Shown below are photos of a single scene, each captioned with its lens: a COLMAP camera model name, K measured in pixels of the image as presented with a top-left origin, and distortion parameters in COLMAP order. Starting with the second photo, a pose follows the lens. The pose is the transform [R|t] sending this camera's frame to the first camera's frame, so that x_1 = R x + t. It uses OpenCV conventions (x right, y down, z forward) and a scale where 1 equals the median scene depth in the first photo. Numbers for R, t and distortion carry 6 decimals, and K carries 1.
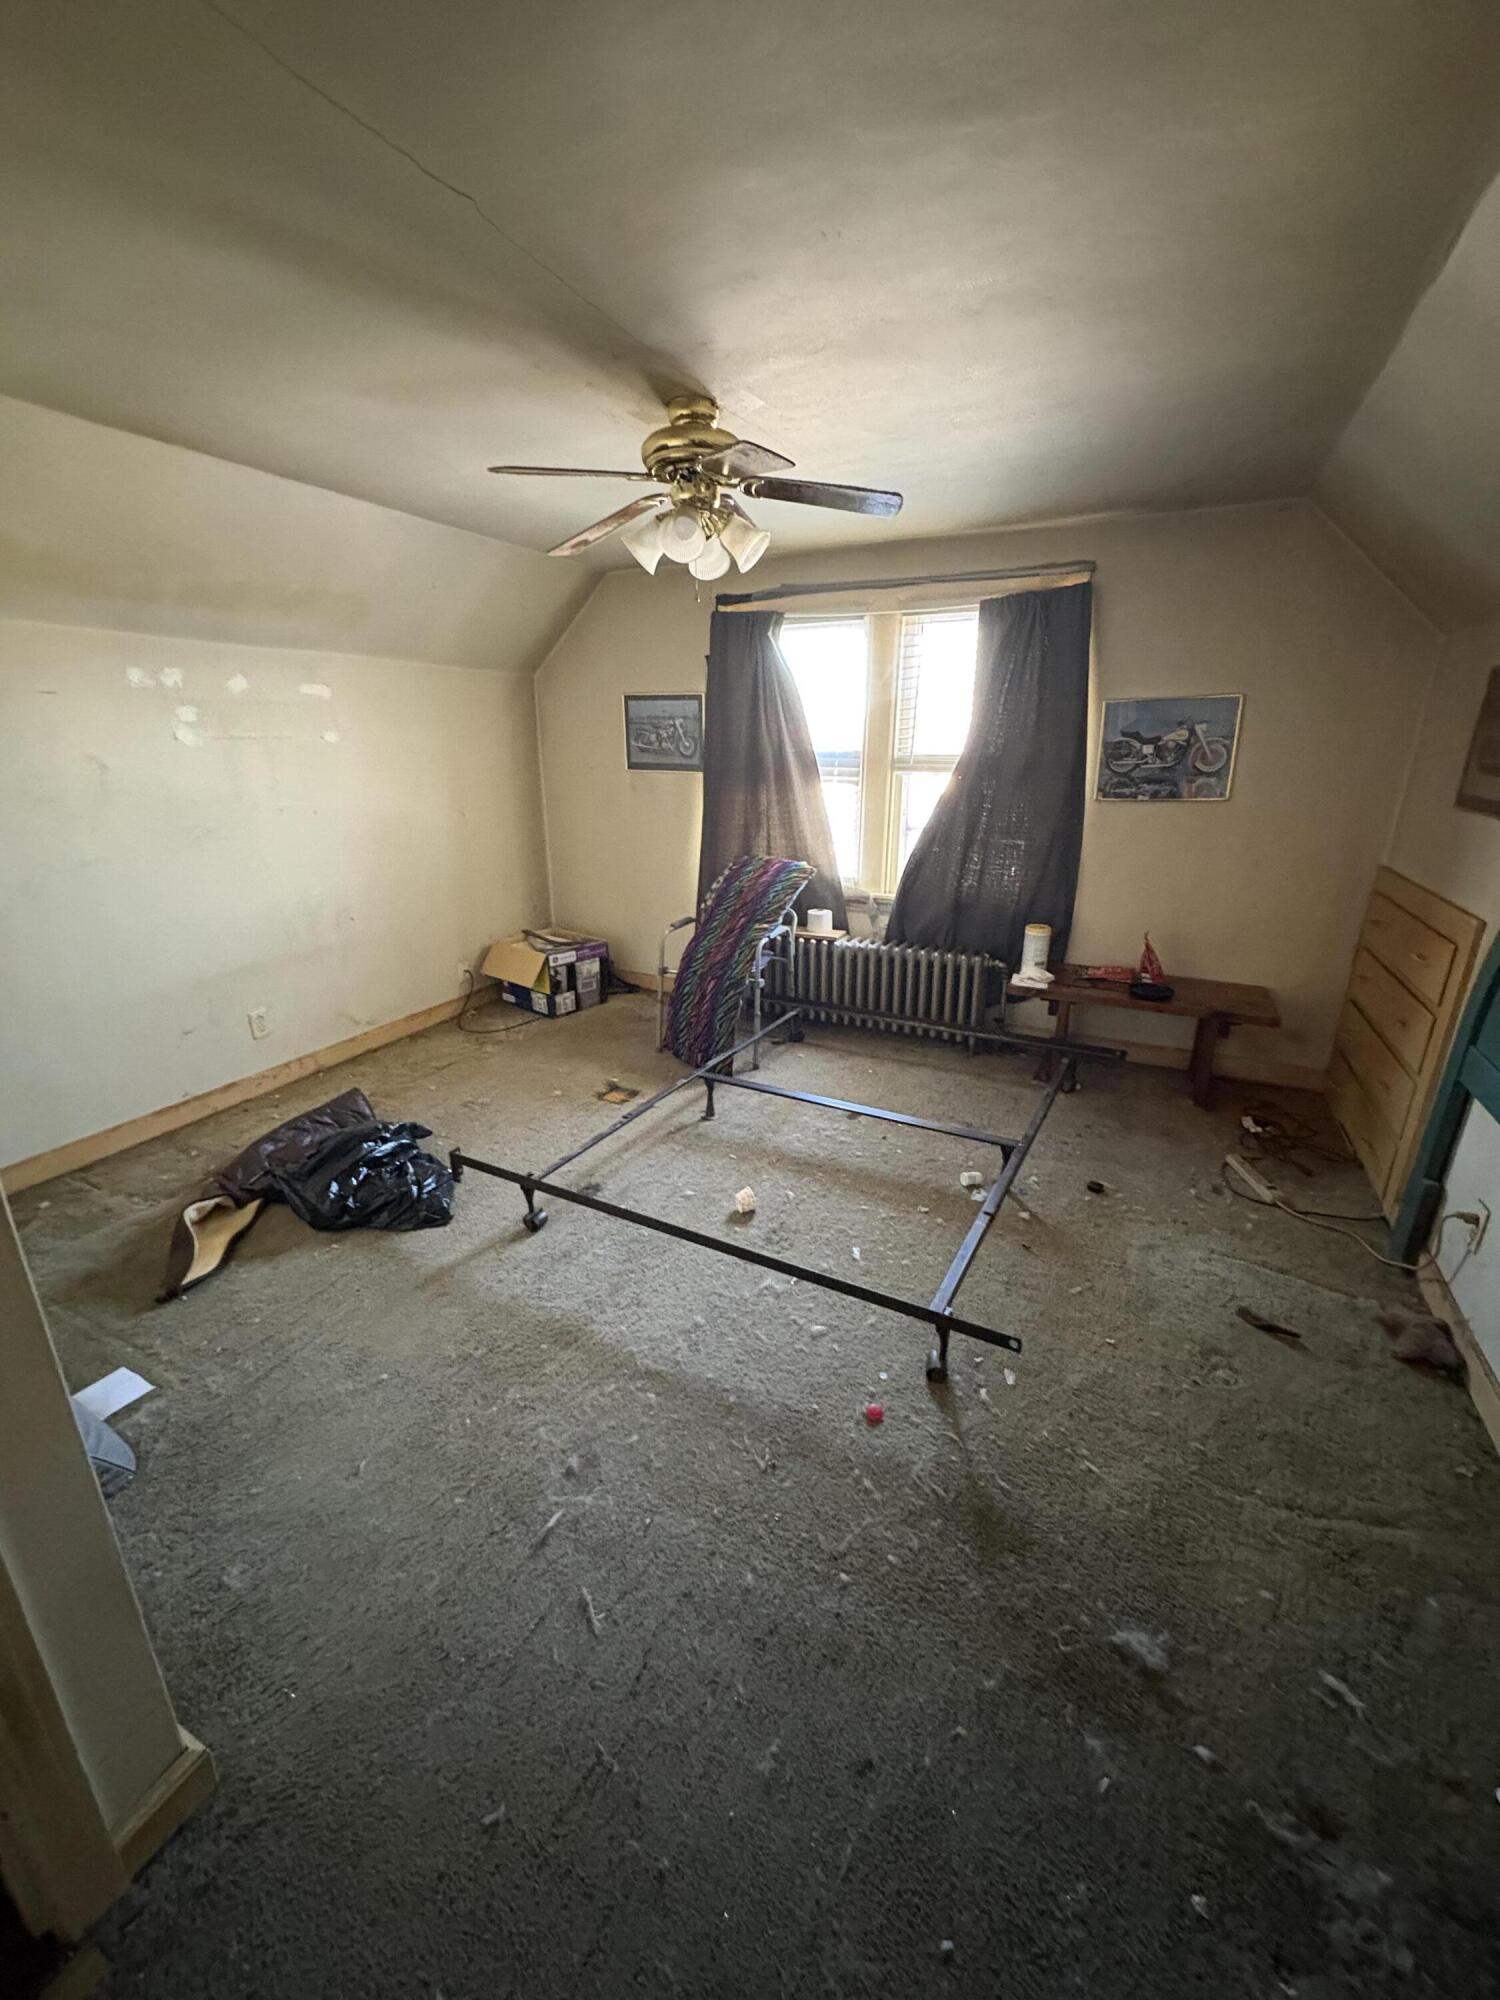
lens RADIAL K [[793.8, 0, 754.9], [0, 793.8, 989.8], [0, 0, 1]] dist [0.000736, 0.000418]
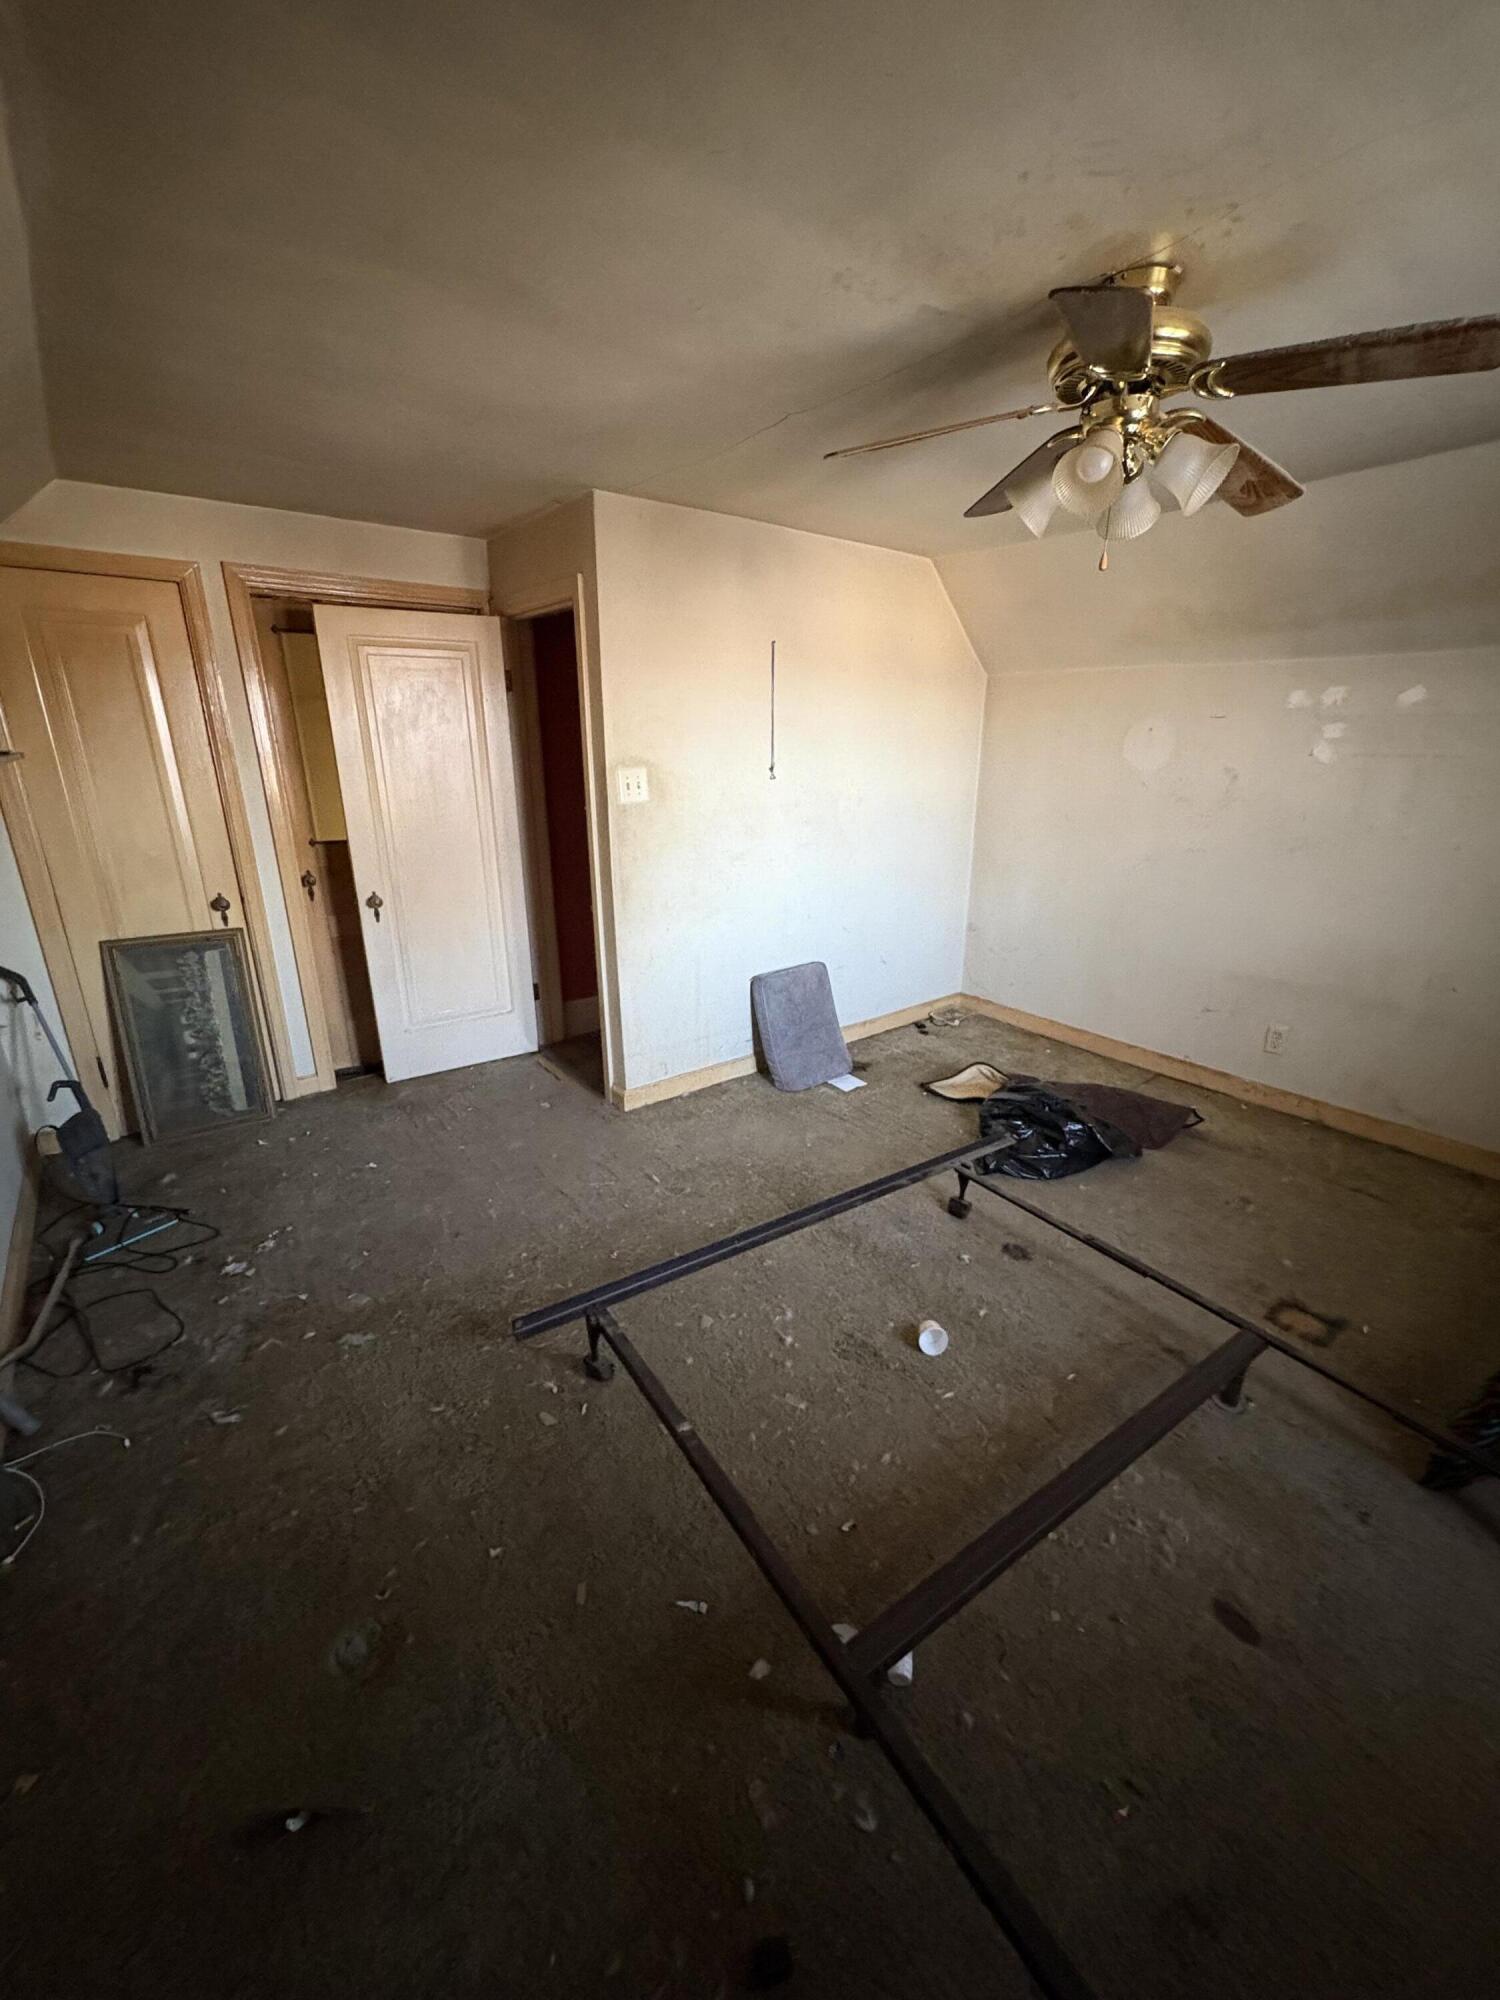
lens RADIAL K [[793.8, 0, 754.9], [0, 793.8, 989.8], [0, 0, 1]] dist [0.000736, 0.000418]
pose [[-0.427426, 0.273967, -0.861539, 0.523330], [-0.285972, 0.863070, 0.416330, -0.252238], [0.857629, 0.424327, -0.290551, 0.740019]]
